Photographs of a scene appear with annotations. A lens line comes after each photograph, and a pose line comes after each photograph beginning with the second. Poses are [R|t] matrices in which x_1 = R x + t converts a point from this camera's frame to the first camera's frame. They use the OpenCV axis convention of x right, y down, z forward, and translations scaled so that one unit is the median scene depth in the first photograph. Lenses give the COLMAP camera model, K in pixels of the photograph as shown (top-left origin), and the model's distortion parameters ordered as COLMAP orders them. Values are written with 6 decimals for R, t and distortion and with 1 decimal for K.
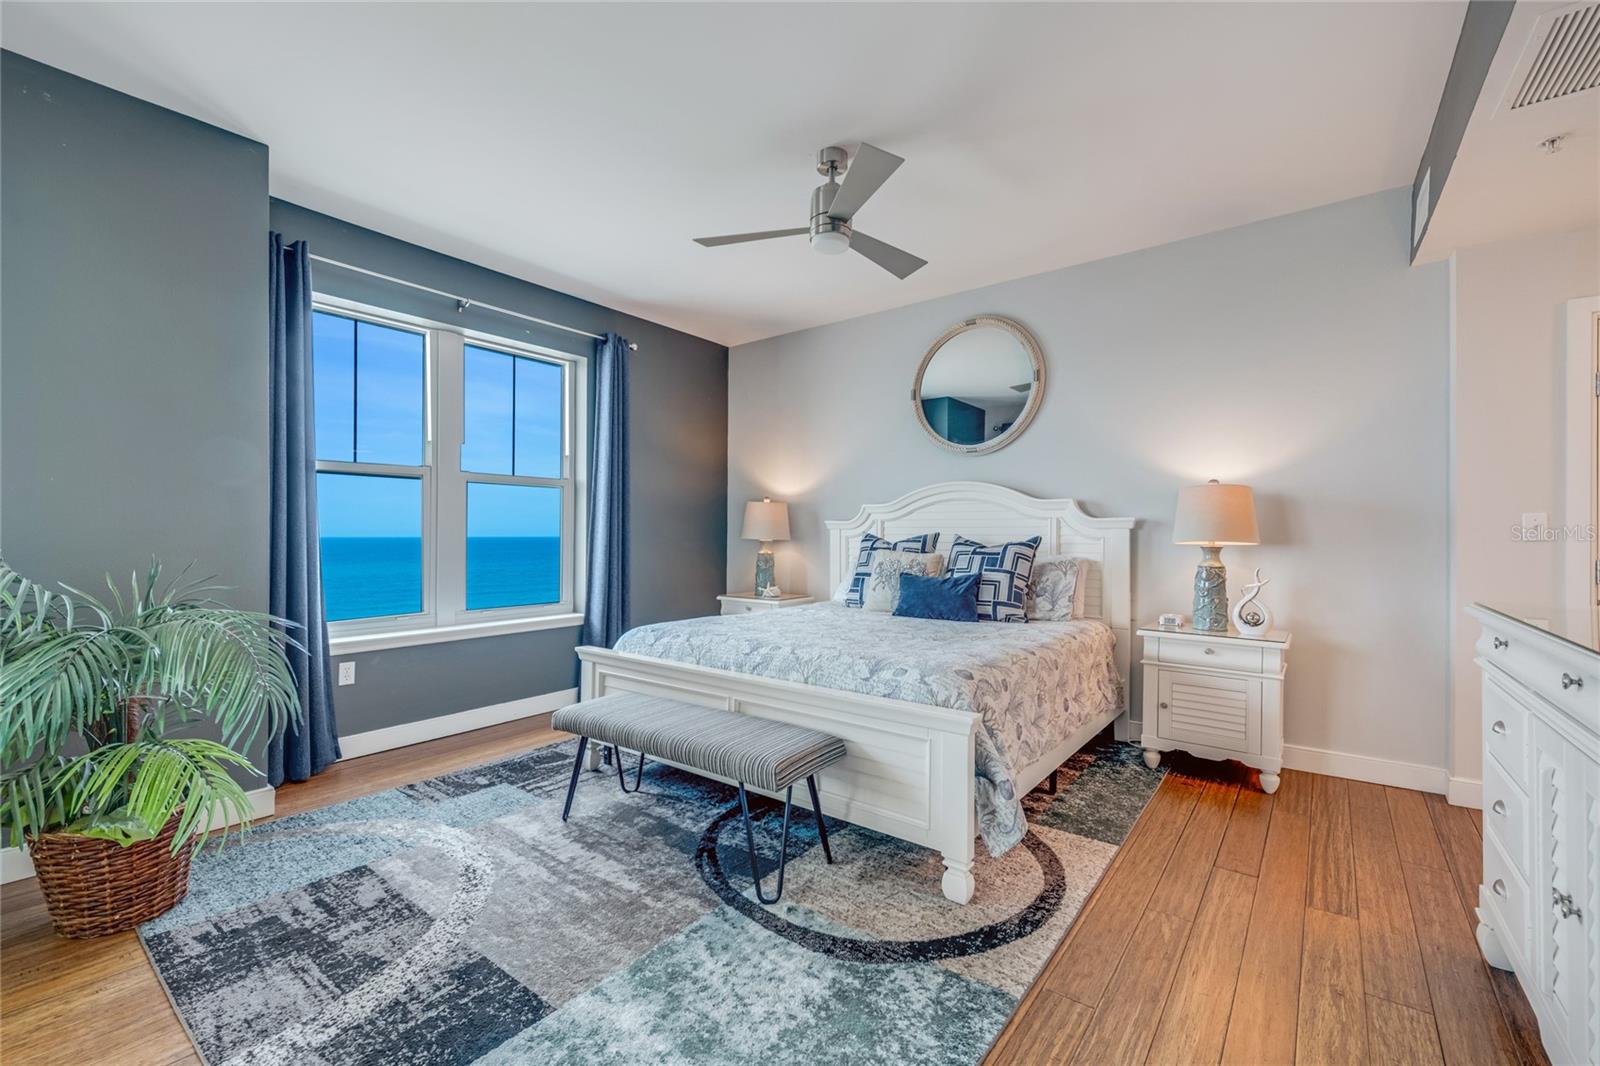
lens RADIAL K [[663.4, 0, 777.6], [0, 663.4, 541.3], [0, 0, 1]] dist [0.000758, -0.000259]
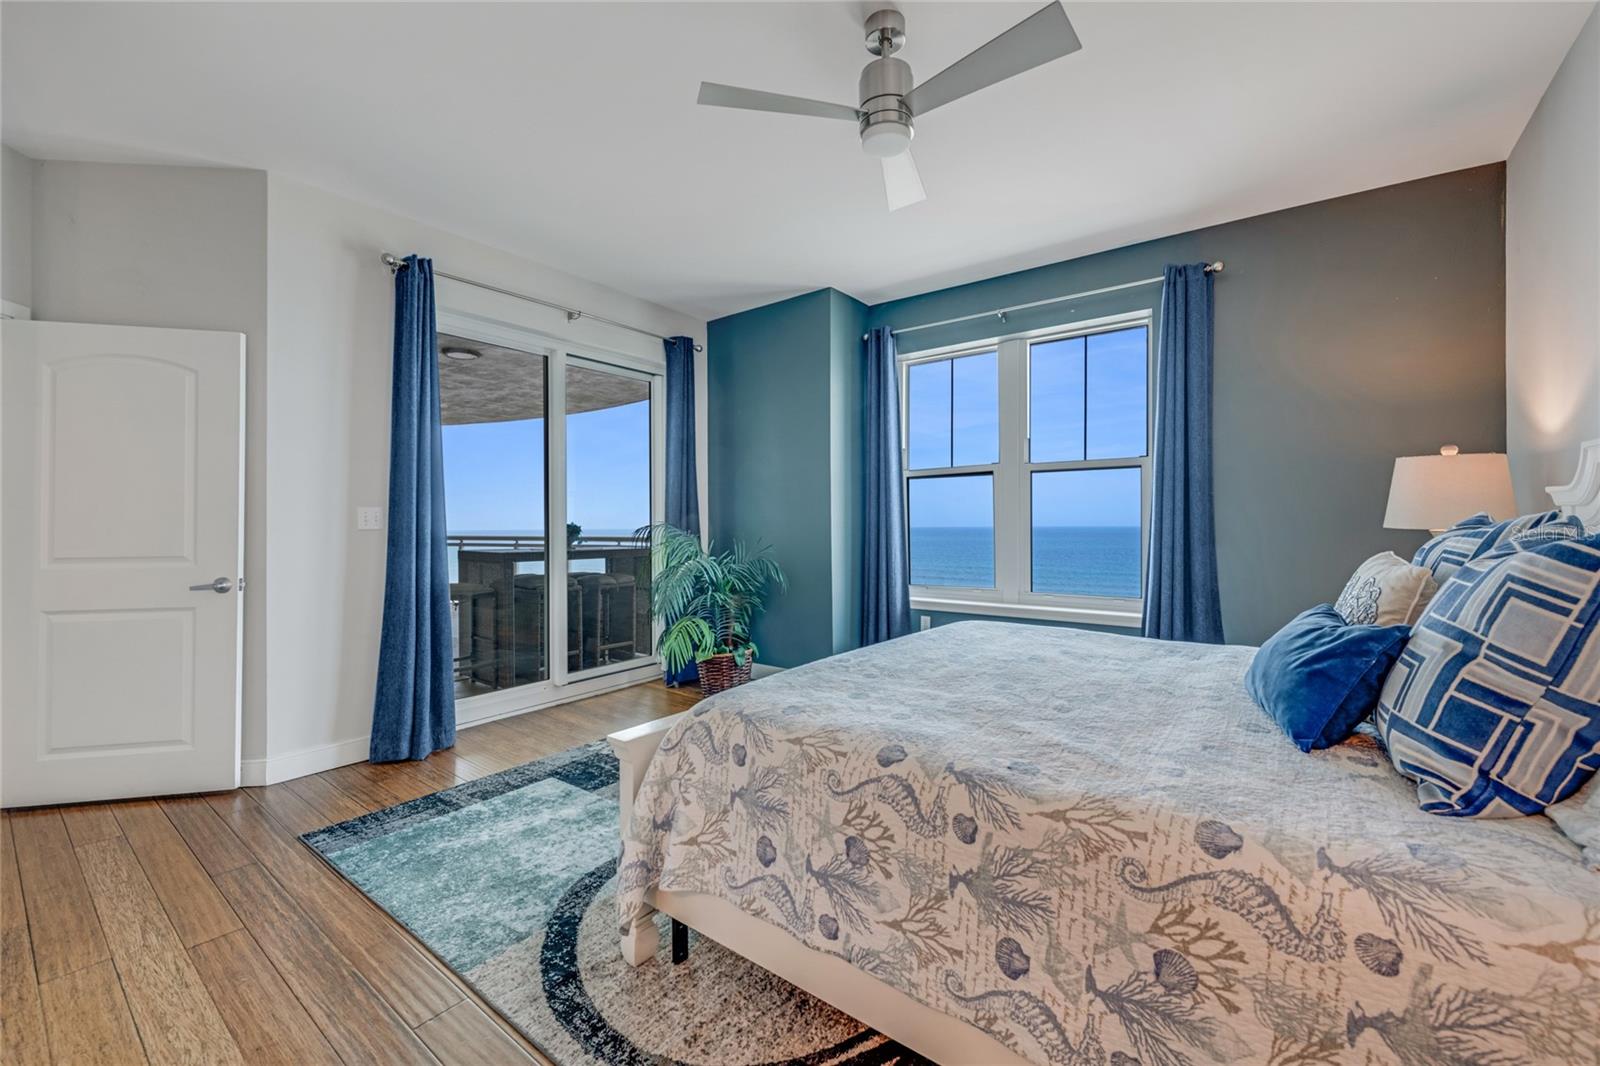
lens RADIAL K [[640.7, 0, 810.7], [0, 640.7, 524.6], [0, 0, 1]] dist [0.000592, -0.000120]
pose [[0.046453, -0.001216, -0.998920, 1.202436], [-0.006563, 0.999977, -0.001523, -0.002985], [0.998899, 0.006627, 0.046444, 1.300065]]
